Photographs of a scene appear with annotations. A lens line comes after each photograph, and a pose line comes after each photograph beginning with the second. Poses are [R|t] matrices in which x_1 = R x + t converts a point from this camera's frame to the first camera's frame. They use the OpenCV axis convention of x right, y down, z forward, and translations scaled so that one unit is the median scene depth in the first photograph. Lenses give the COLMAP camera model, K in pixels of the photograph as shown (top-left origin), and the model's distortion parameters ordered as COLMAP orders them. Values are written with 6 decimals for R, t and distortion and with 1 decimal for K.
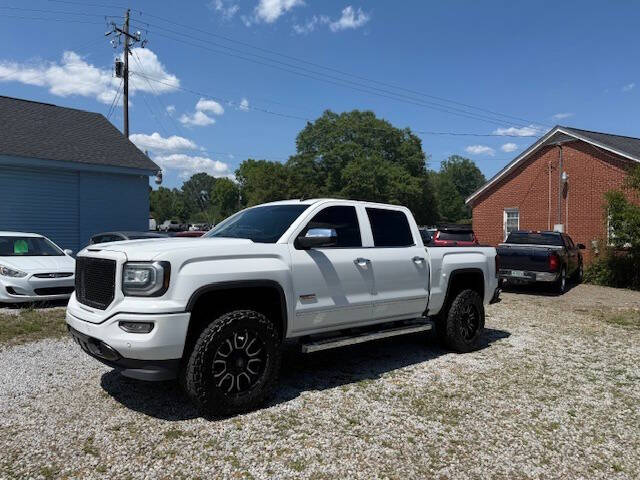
lens RADIAL K [[450.0, 0, 320.0], [0, 450.0, 240.0], [0, 0, 1]] dist [0.059490, -0.071487]
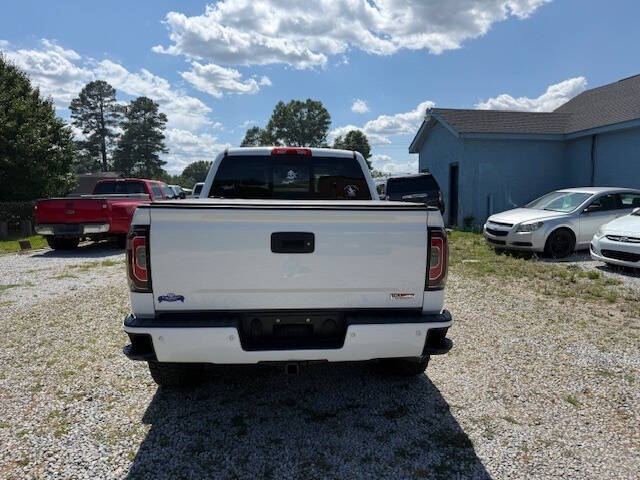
lens RADIAL K [[449.6, 0, 323.0], [0, 449.6, 240.3], [0, 0, 1]] dist [0.056573, -0.064981]
pose [[-0.605769, 0.069524, -0.792597, 0.811739], [-0.006164, 0.995735, 0.092053, 0.008862], [0.795617, 0.060648, -0.602757, 1.846677]]
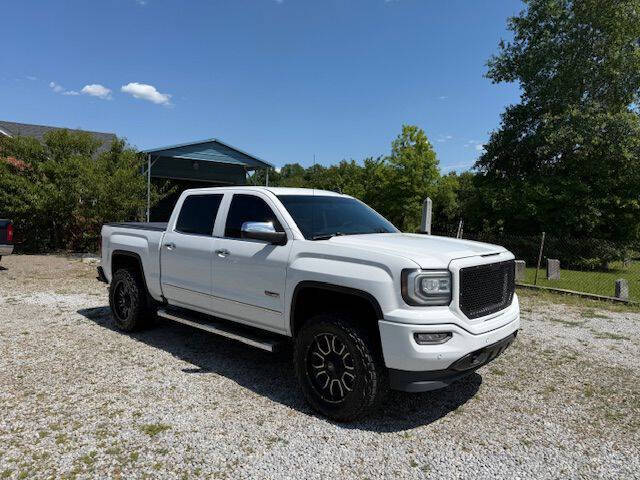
lens RADIAL K [[450.0, 0, 320.0], [0, 450.0, 240.0], [0, 0, 1]] dist [0.059490, -0.071487]
pose [[-0.109742, -0.075903, 0.991058, -1.088979], [-0.031221, 0.996851, 0.072890, -0.052221], [-0.993470, -0.022943, -0.111766, 1.140728]]
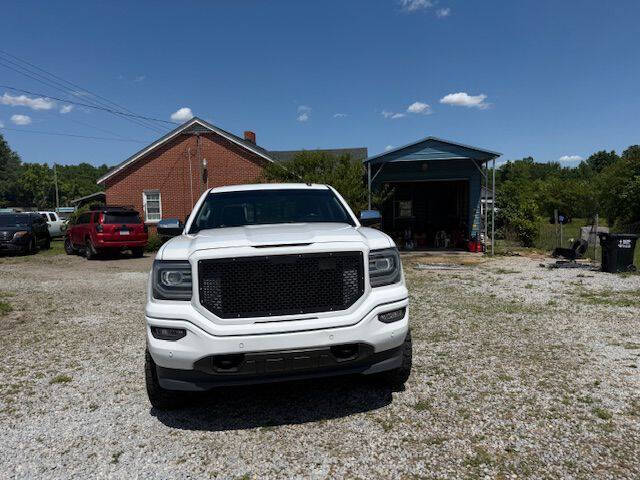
lens RADIAL K [[449.6, 0, 323.0], [0, 449.6, 240.3], [0, 0, 1]] dist [0.056573, -0.064981]
pose [[0.551849, -0.076924, 0.830389, -0.856492], [0.041419, 0.997036, 0.064836, -0.025701], [-0.832915, -0.001386, 0.553399, 0.398593]]
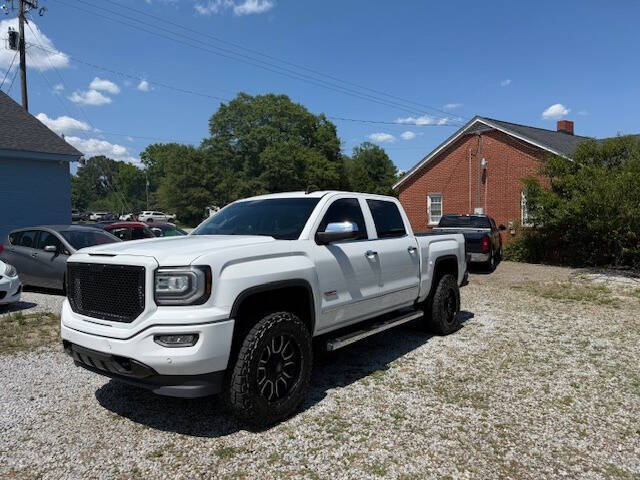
lens RADIAL K [[449.6, 0, 323.0], [0, 449.6, 240.3], [0, 0, 1]] dist [0.056573, -0.064981]
pose [[0.979275, -0.032402, 0.199925, -0.197140], [0.025448, 0.998982, 0.037256, -0.021166], [-0.200929, -0.031396, 0.979103, 0.047396]]
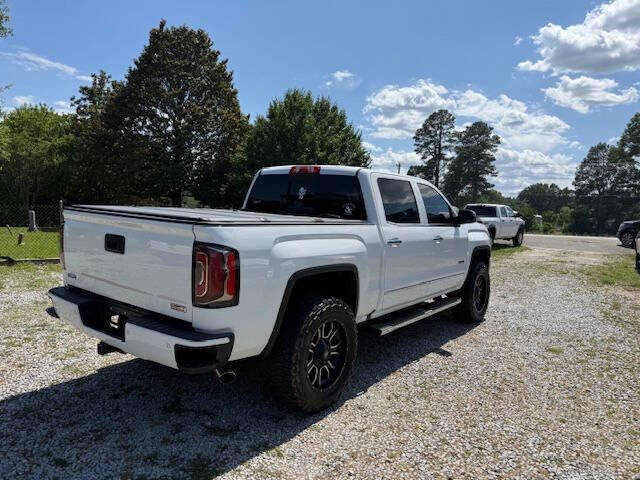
lens RADIAL K [[448.9, 0, 321.9], [0, 448.9, 242.0], [0, 0, 1]] dist [0.056115, -0.066656]
pose [[-0.977307, -0.044993, -0.206993, 0.283986], [-0.061332, 0.995429, 0.073206, -0.005459], [0.202753, 0.084240, -0.975600, 2.163782]]
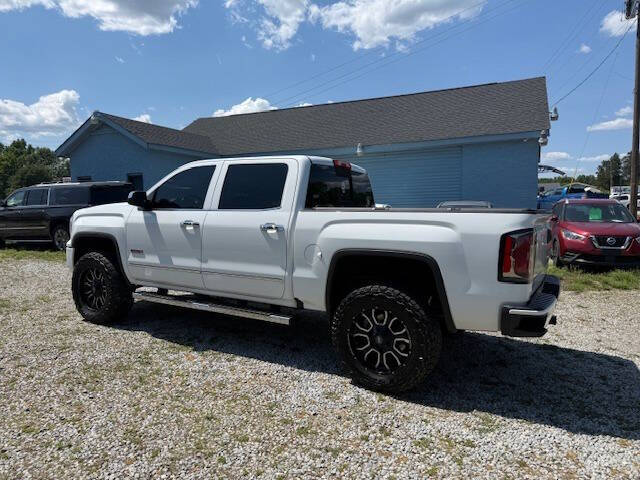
lens RADIAL K [[448.9, 0, 321.9], [0, 448.9, 242.0], [0, 0, 1]] dist [0.056115, -0.066656]
pose [[0.314825, 0.062550, -0.947086, 1.029496], [-0.003197, 0.997890, 0.064842, 0.020600], [0.949144, -0.017386, 0.314361, 0.914850]]
